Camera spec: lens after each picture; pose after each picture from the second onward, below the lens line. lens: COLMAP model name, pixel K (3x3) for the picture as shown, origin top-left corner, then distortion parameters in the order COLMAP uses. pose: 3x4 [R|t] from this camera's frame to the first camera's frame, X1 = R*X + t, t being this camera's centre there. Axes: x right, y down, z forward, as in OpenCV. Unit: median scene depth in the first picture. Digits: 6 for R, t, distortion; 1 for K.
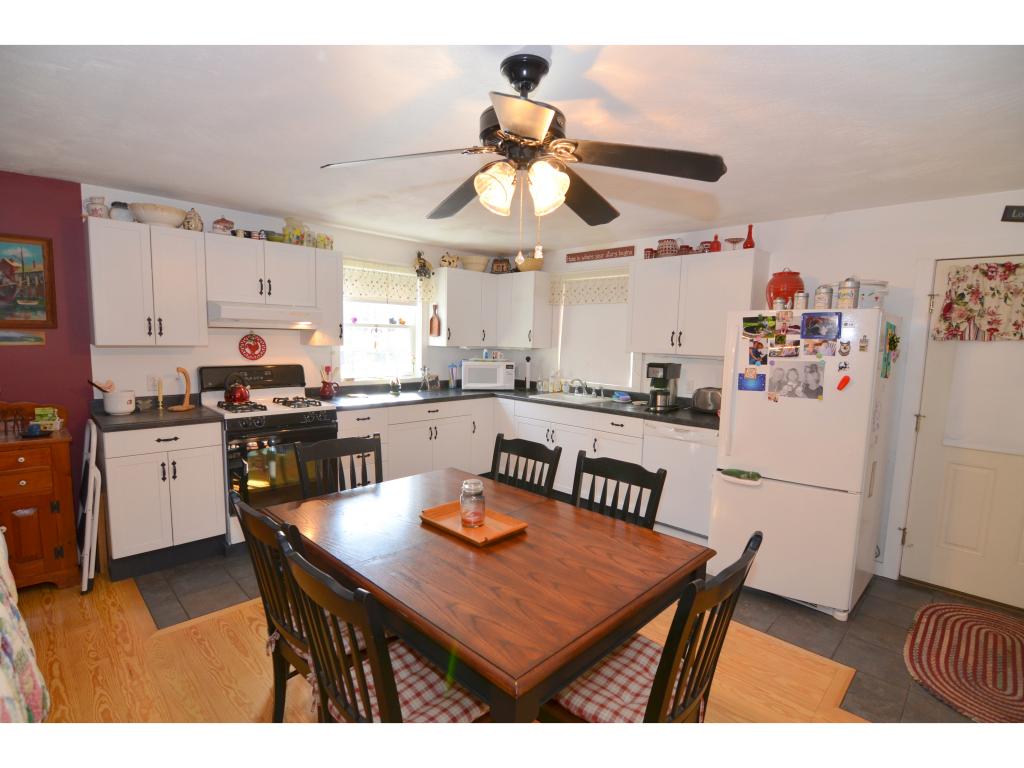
lens RADIAL K [[502.1, 0, 517.0], [0, 502.1, 393.8], [0, 0, 1]] dist [-0.012916, -0.000899]
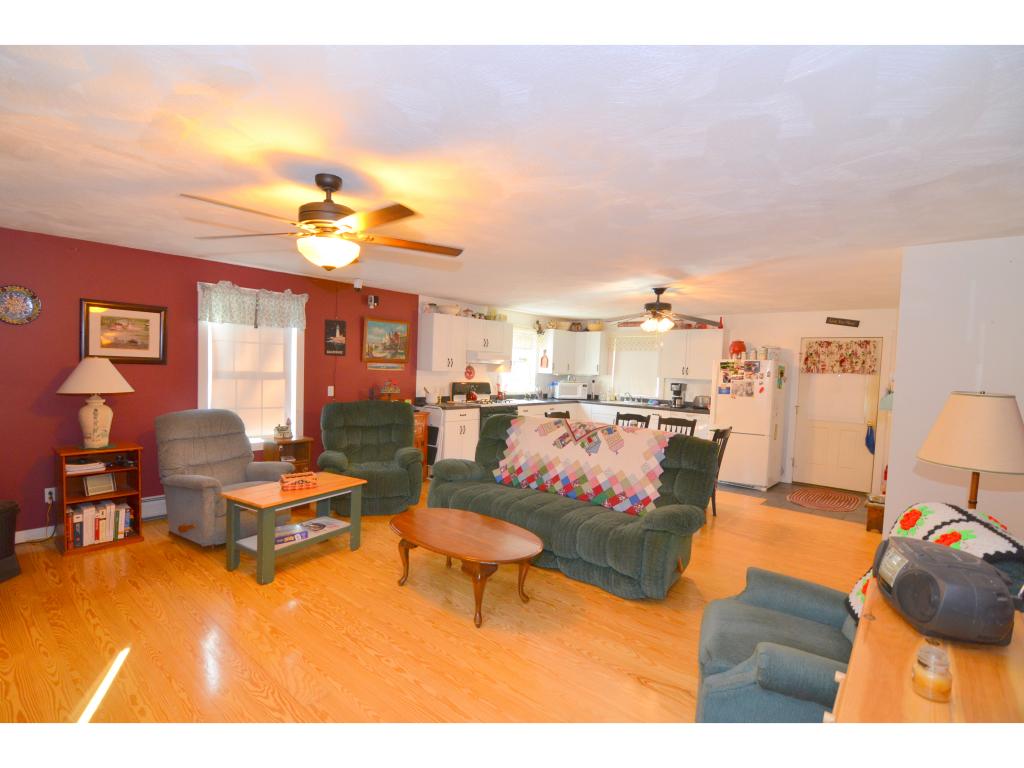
lens RADIAL K [[502.1, 0, 517.0], [0, 502.1, 393.8], [0, 0, 1]] dist [-0.012916, -0.000899]
pose [[0.997664, 0.007314, 0.067925, -0.486371], [-0.003458, 0.998385, -0.056703, 0.096132], [-0.068230, 0.056335, 0.996078, -0.935732]]
